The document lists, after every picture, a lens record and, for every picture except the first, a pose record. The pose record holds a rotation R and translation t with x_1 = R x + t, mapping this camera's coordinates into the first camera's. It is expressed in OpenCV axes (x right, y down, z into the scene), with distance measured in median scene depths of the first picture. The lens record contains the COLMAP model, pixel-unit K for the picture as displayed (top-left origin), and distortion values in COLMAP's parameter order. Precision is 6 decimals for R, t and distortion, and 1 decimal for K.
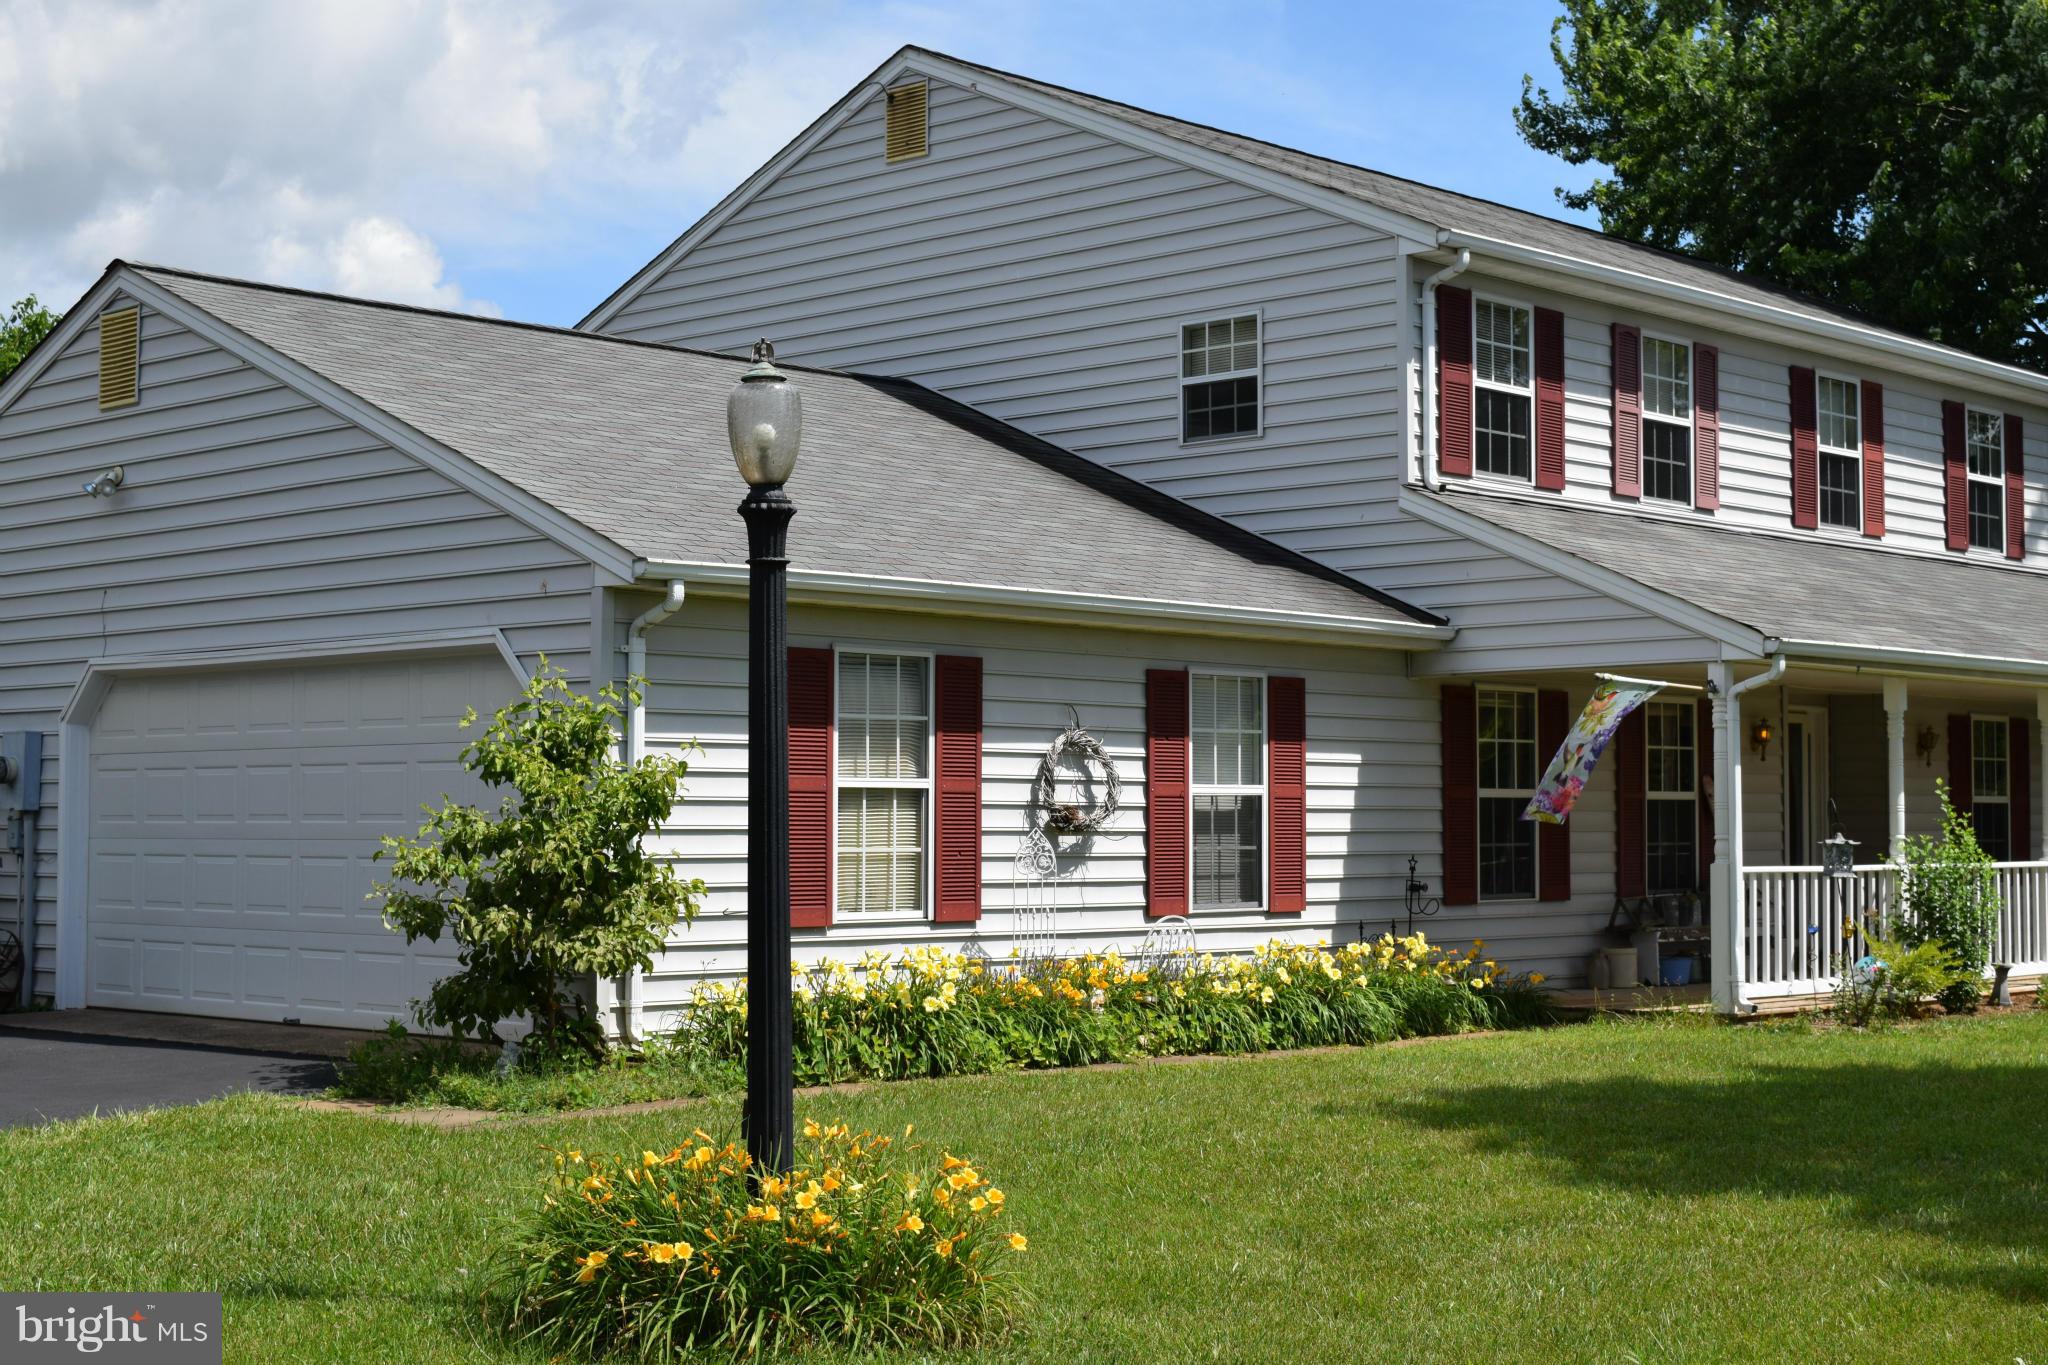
lens RADIAL K [[2943.9, 0, 1025.5], [0, 2943.9, 687.2], [0, 0, 1]] dist [-0.021037, -0.007718]
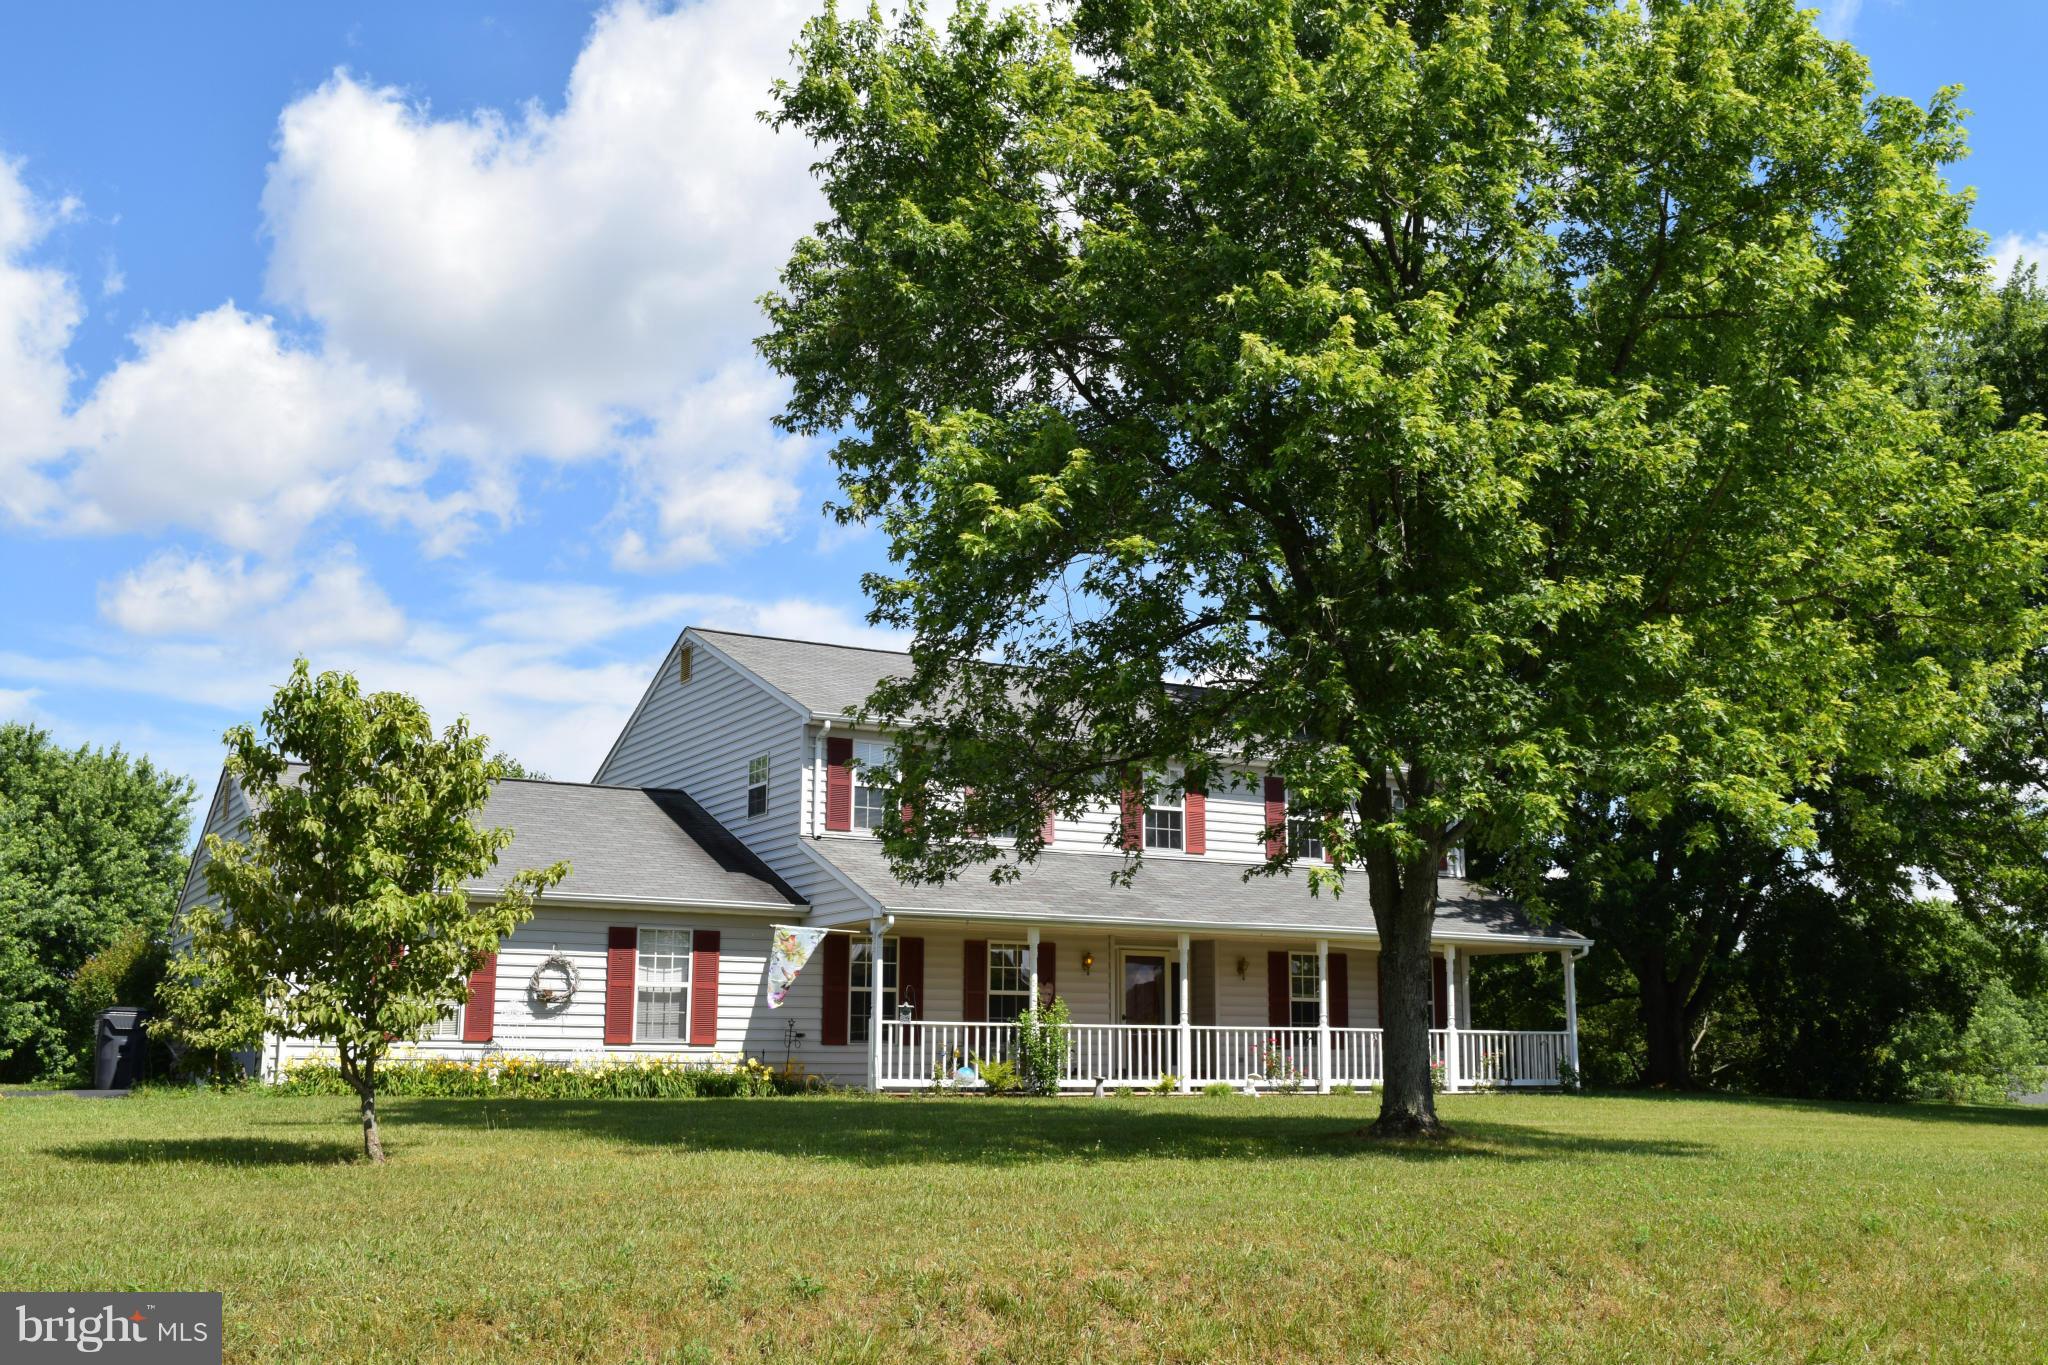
lens RADIAL K [[2003.9, 0, 1024.0], [0, 2003.9, 682.5], [0, 0, 1]] dist [-0.015714, -0.009153]
pose [[0.956336, -0.053686, -0.287296, 0.719308], [0.011377, 0.989078, -0.146955, 0.033977], [0.292048, 0.137270, 0.946501, -0.302976]]
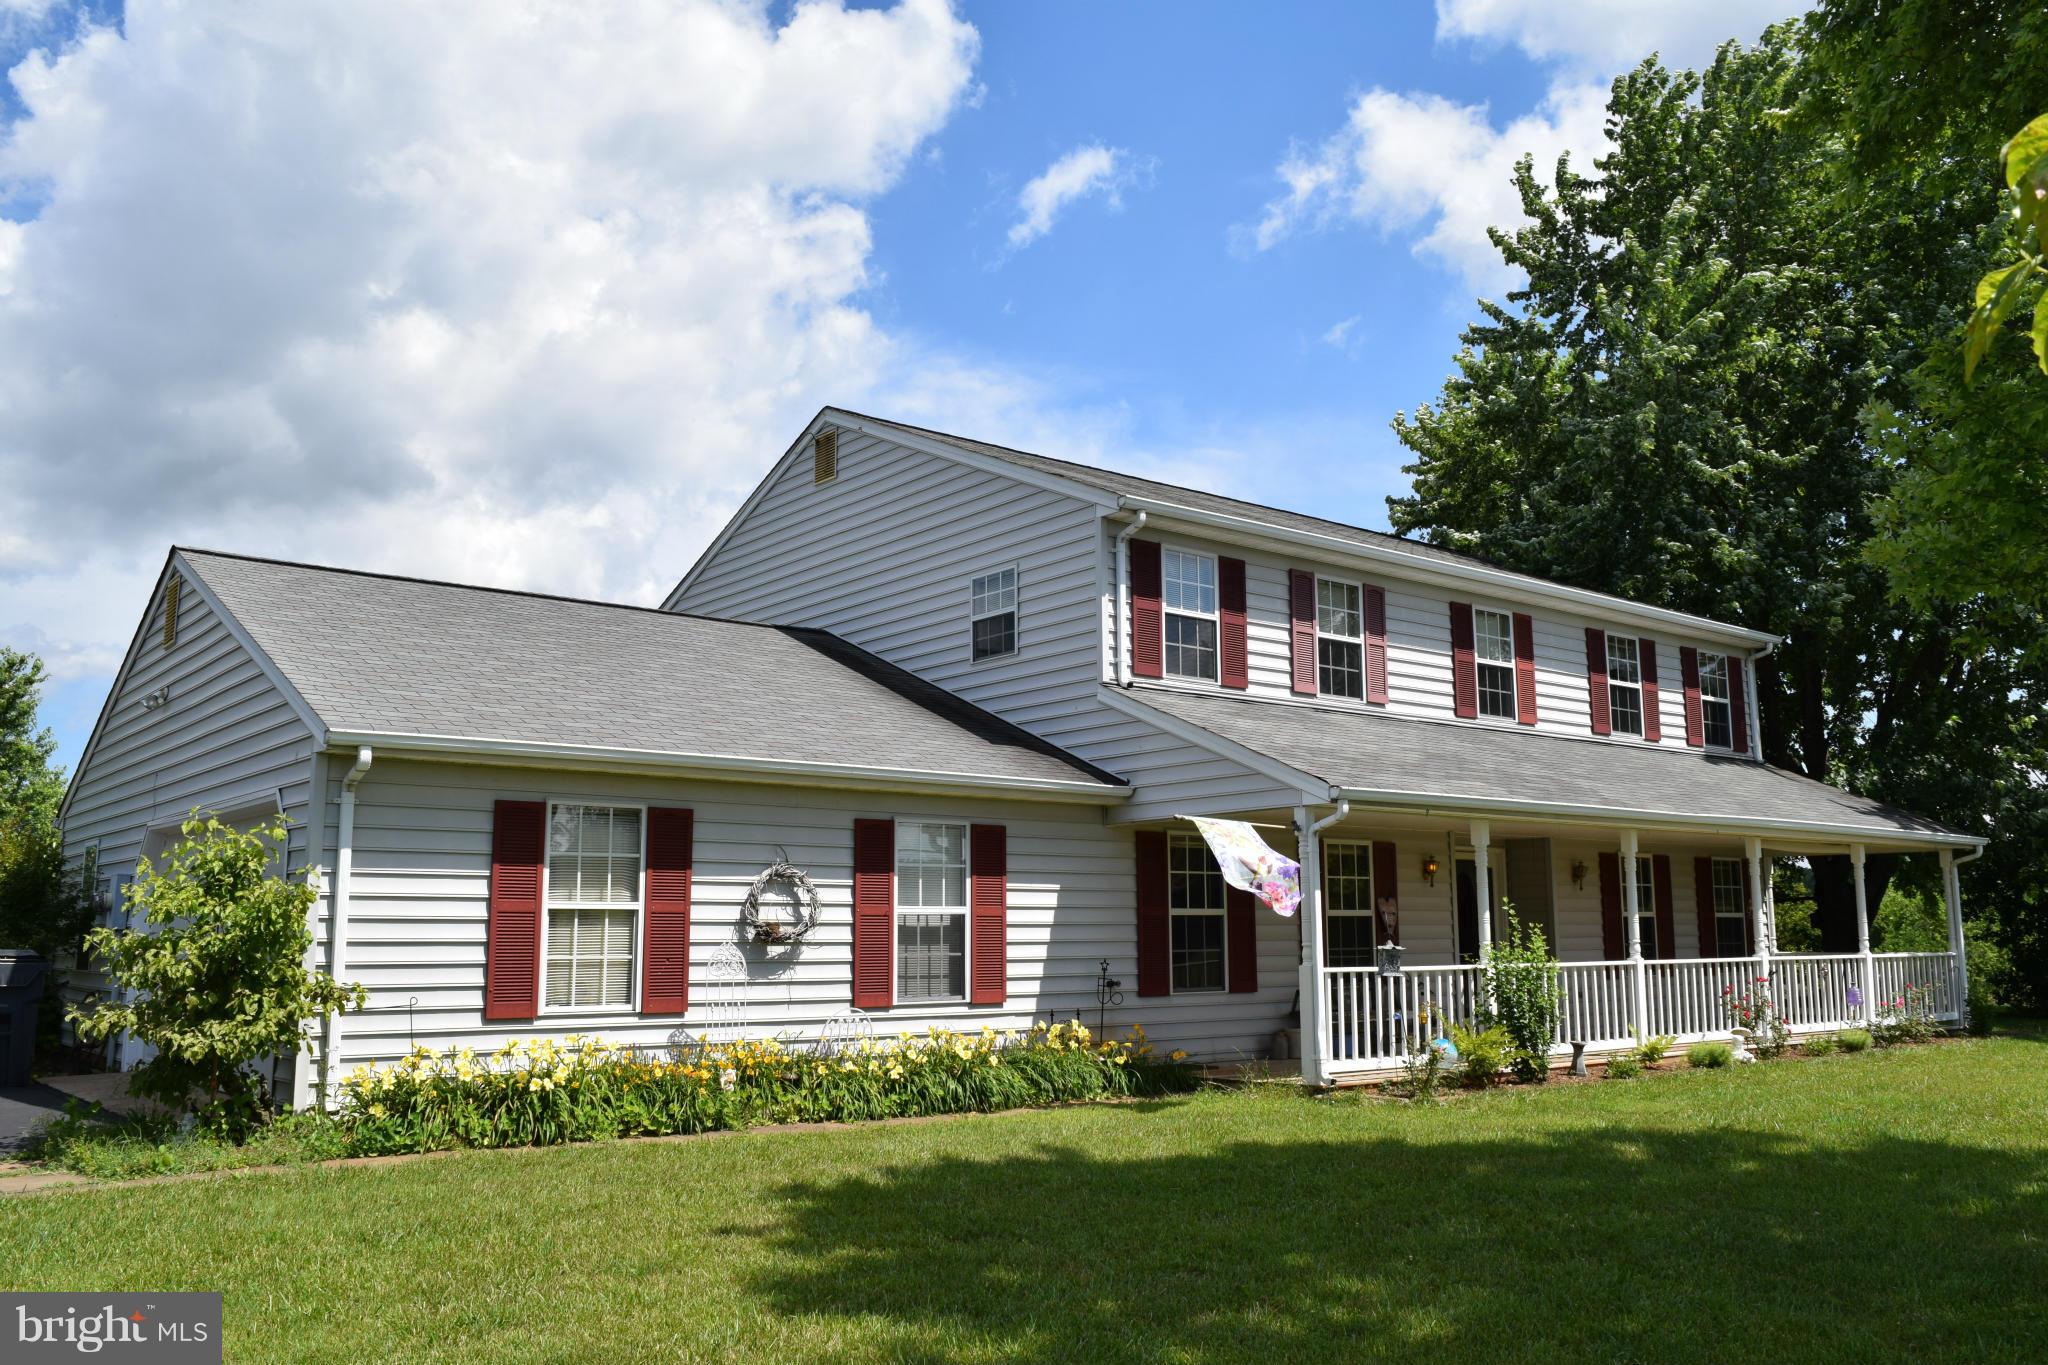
lens RADIAL K [[1659.5, 0, 1024.0], [0, 1659.5, 682.5], [0, 0, 1]] dist [-0.021954, -0.001341]
pose [[0.990435, -0.026656, -0.135380, 0.207590], [0.012147, 0.994196, -0.106892, 0.012994], [0.137443, 0.104225, 0.985011, 0.253213]]
